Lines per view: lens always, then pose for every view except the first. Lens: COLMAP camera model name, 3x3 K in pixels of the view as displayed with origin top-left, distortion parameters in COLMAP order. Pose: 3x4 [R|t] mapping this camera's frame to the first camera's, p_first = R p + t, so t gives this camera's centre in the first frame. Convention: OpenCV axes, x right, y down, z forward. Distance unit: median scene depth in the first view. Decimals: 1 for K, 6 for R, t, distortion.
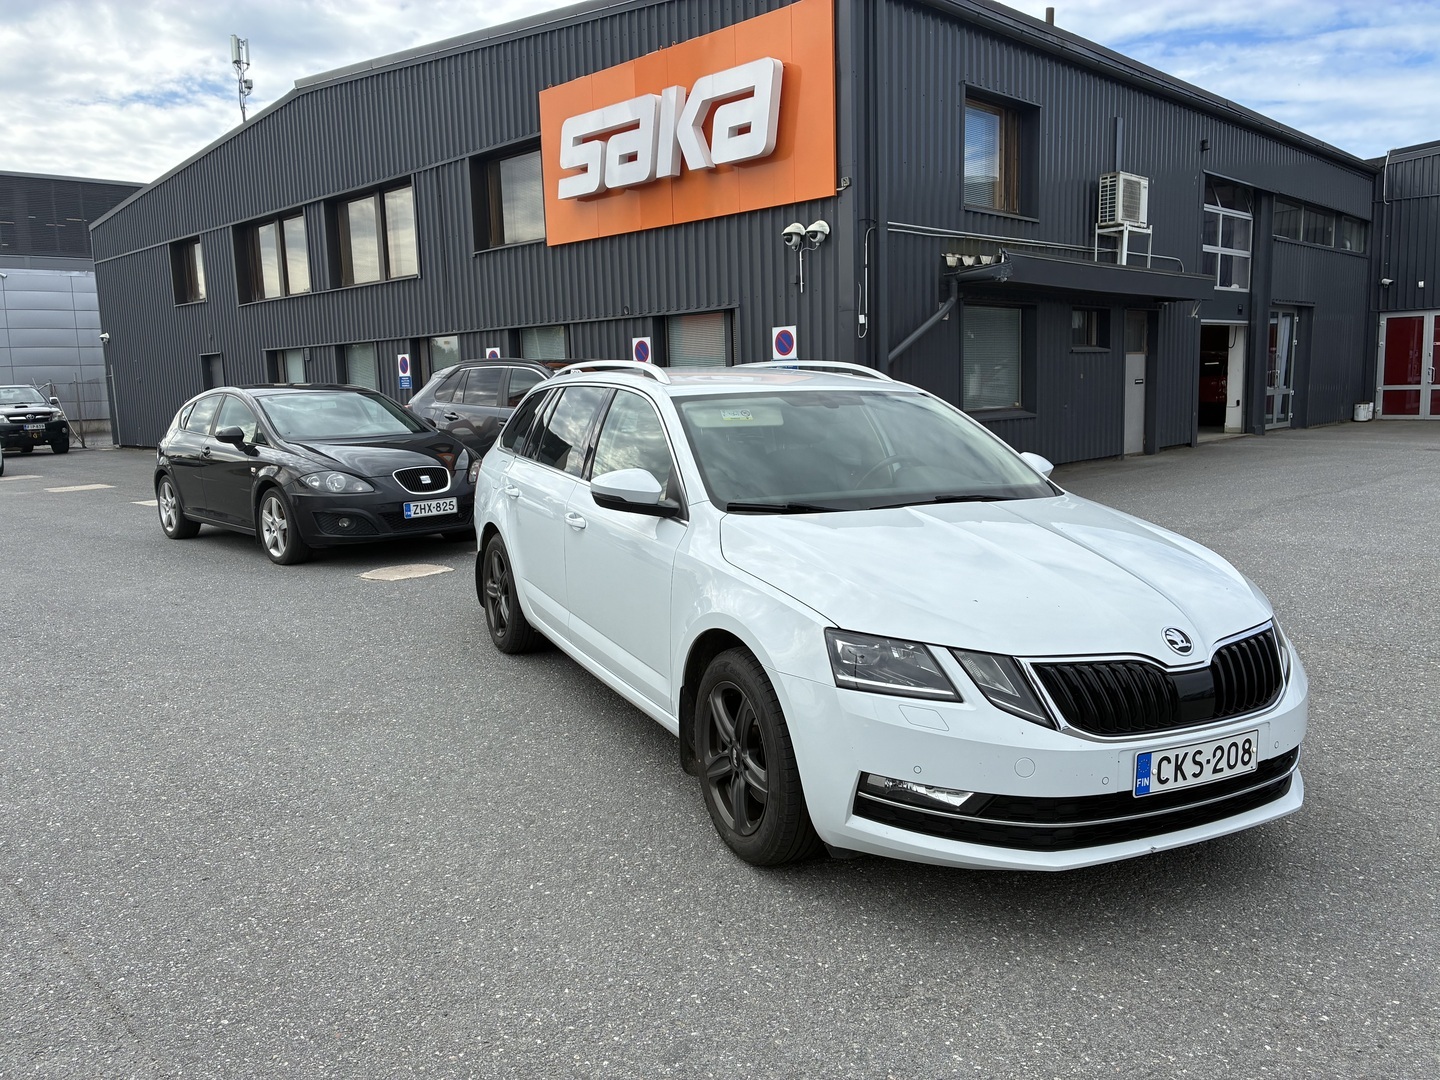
lens RADIAL K [[1088.8, 0, 720.0], [0, 1088.8, 540.0], [0, 0, 1]] dist [0.140450, -0.192982]
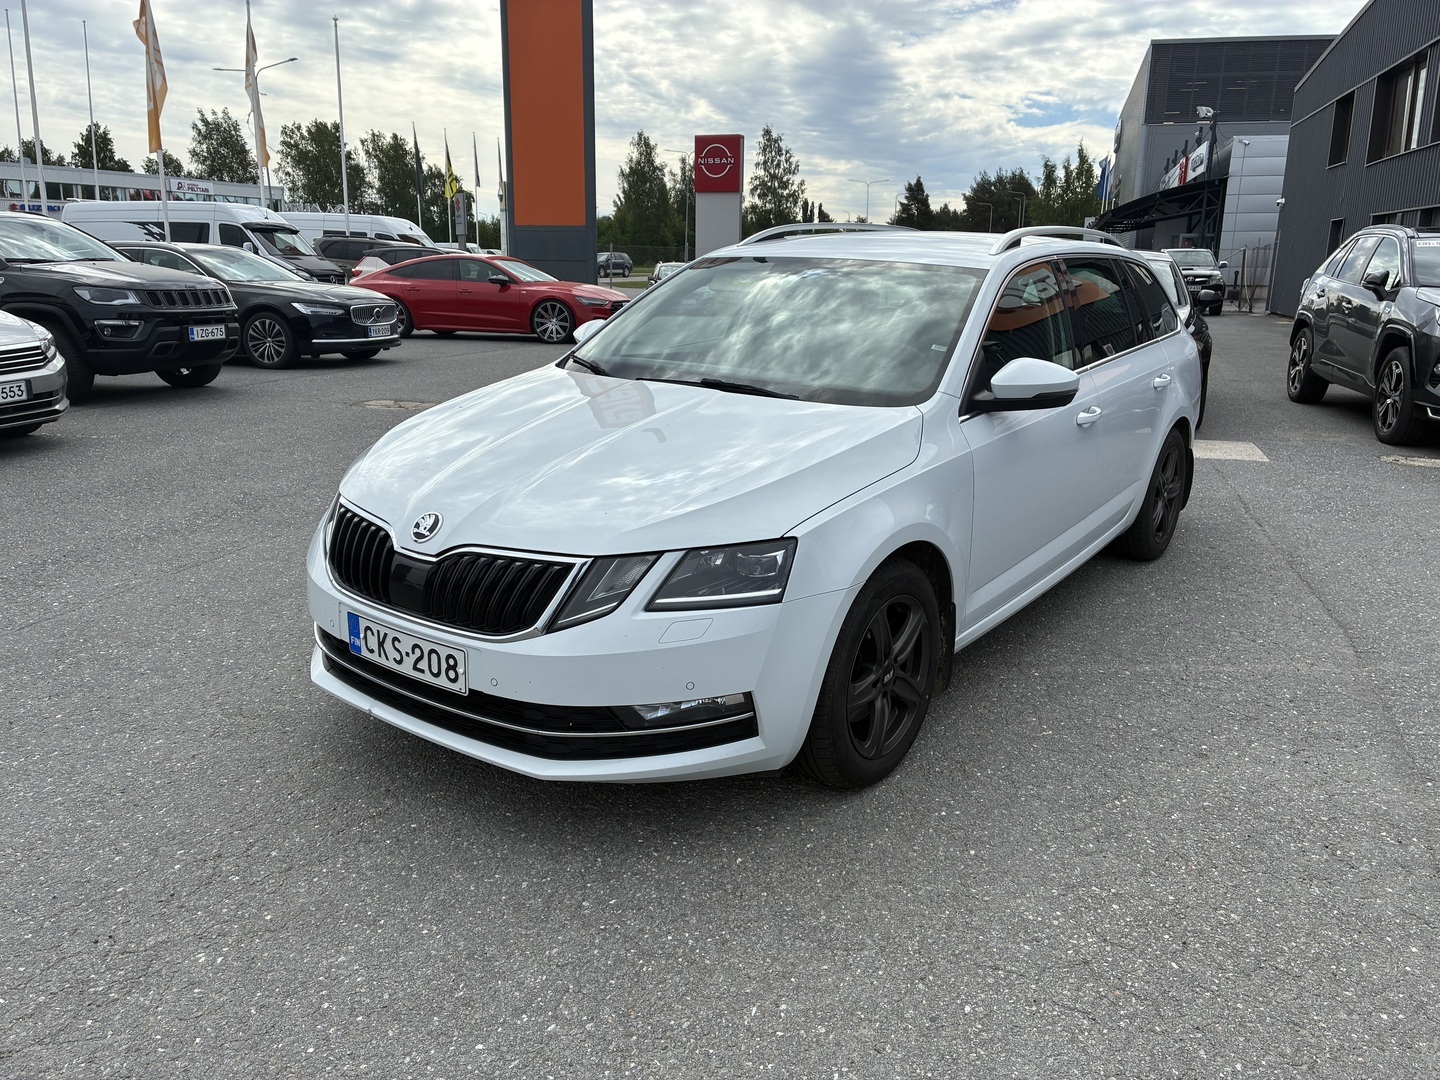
lens RADIAL K [[1088.8, 0, 720.0], [0, 1088.8, 540.0], [0, 0, 1]] dist [0.140450, -0.192982]
pose [[0.454993, 0.256913, -0.852629, 1.314975], [-0.158902, 0.965535, 0.206138, -0.129157], [0.876203, 0.041693, 0.480136, 0.765823]]
